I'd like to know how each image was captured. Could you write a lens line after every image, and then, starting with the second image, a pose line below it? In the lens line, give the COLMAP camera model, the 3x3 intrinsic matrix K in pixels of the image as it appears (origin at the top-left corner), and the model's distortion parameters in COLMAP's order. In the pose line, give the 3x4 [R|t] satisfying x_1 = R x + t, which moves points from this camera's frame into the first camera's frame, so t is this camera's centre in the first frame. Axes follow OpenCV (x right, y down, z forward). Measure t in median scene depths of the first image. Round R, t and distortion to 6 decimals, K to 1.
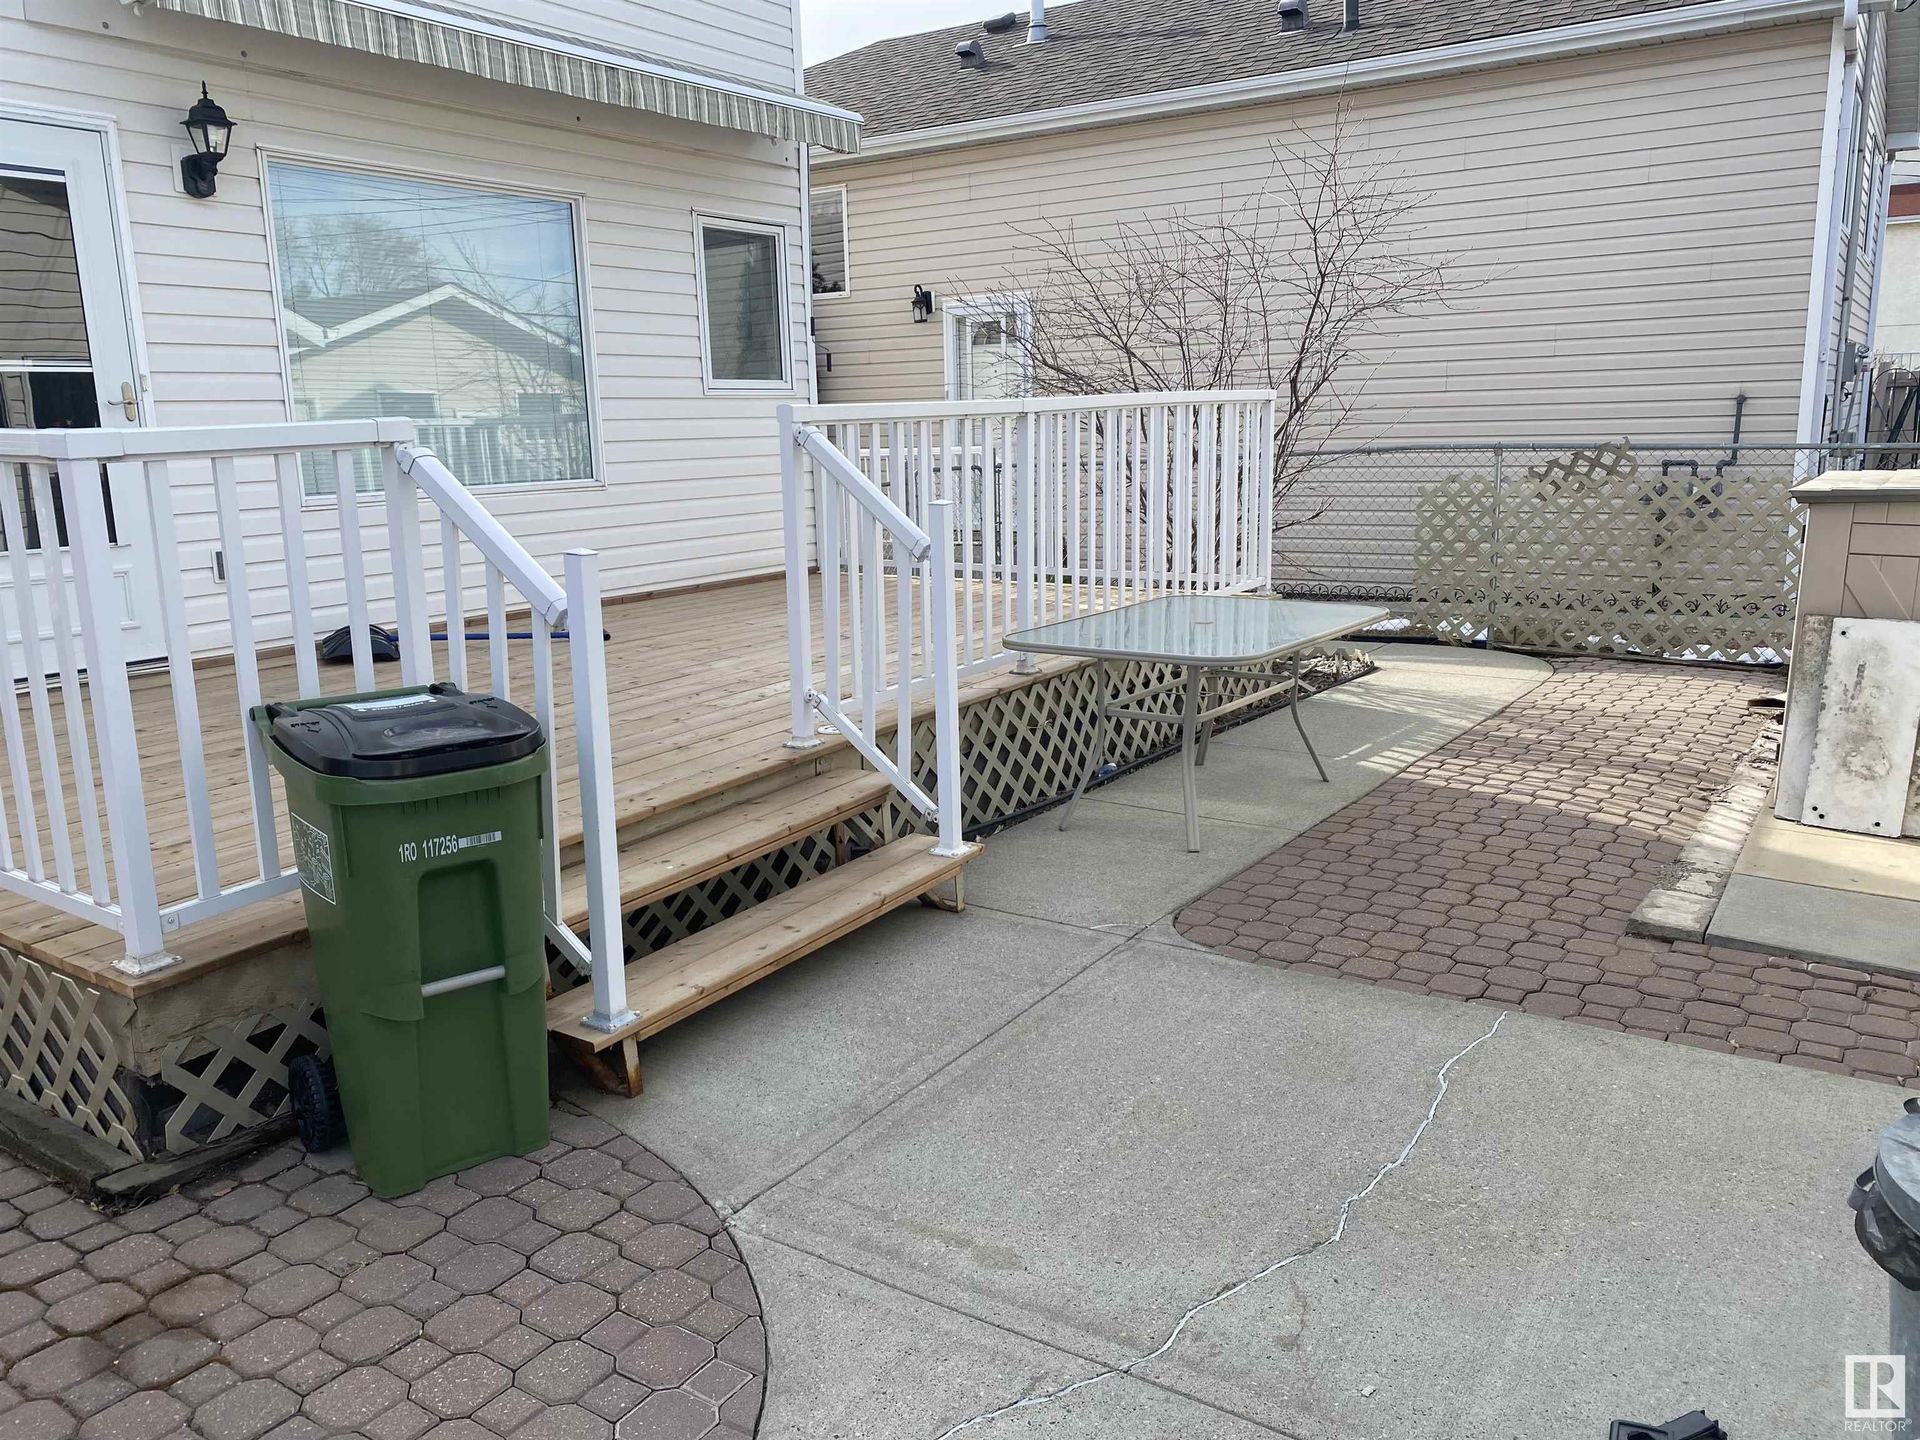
lens RADIAL K [[1447.8, 0, 951.8], [0, 1447.8, 719.6], [0, 0, 1]] dist [0.028943, -0.031676]
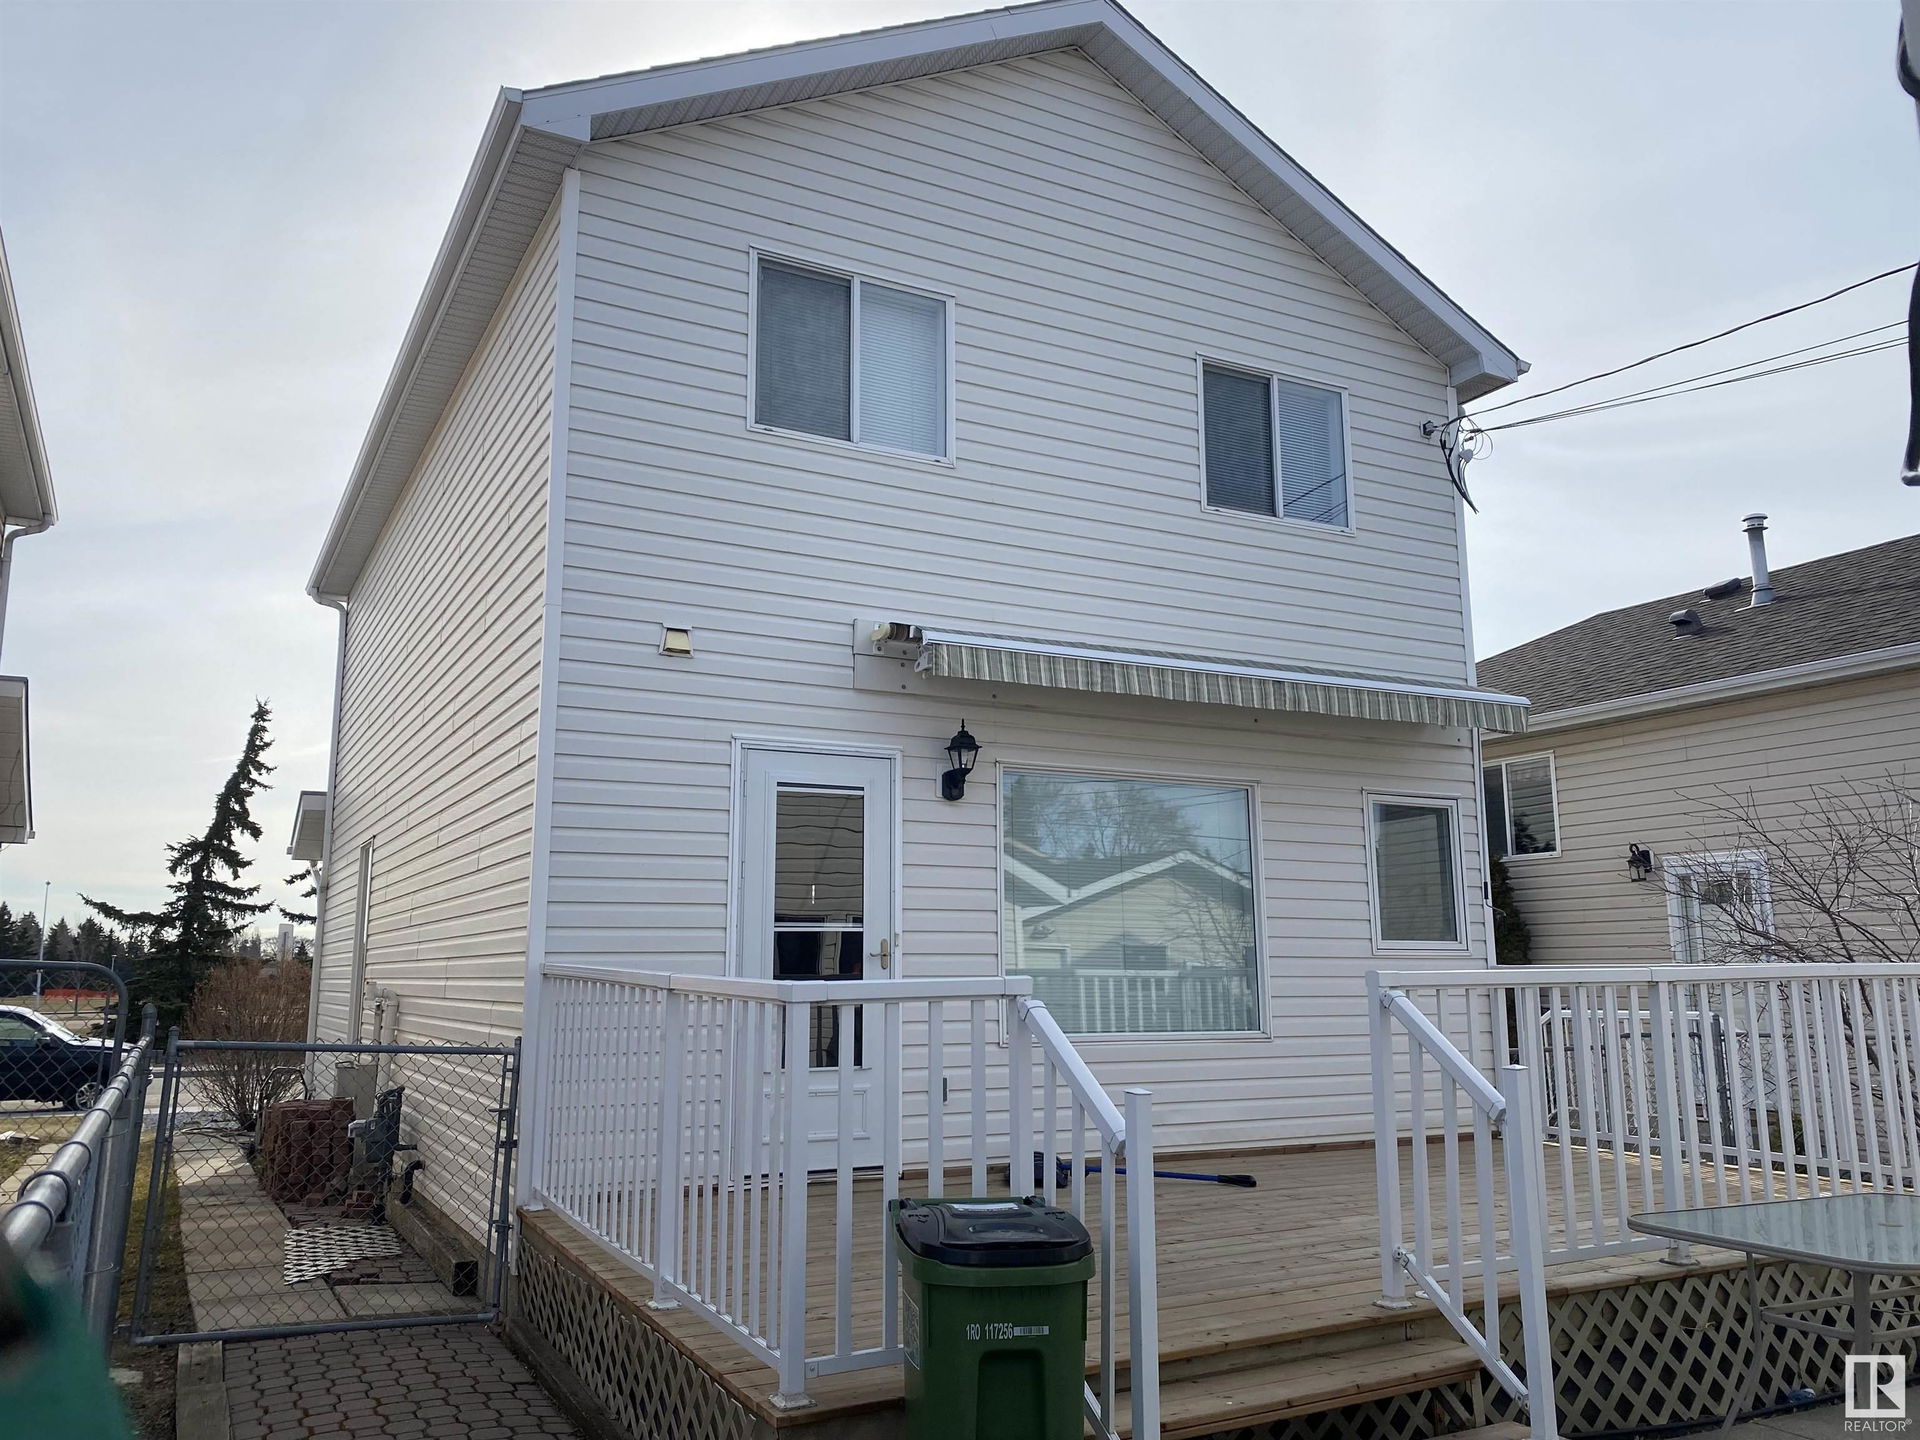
lens RADIAL K [[1461.2, 0, 935.1], [0, 1461.2, 714.4], [0, 0, 1]] dist [-0.012200, 0.004777]
pose [[0.874176, -0.059555, -0.481944, 0.105980], [-0.122265, 0.933487, -0.337124, 0.011648], [0.469966, 0.353630, 0.808751, -0.091565]]
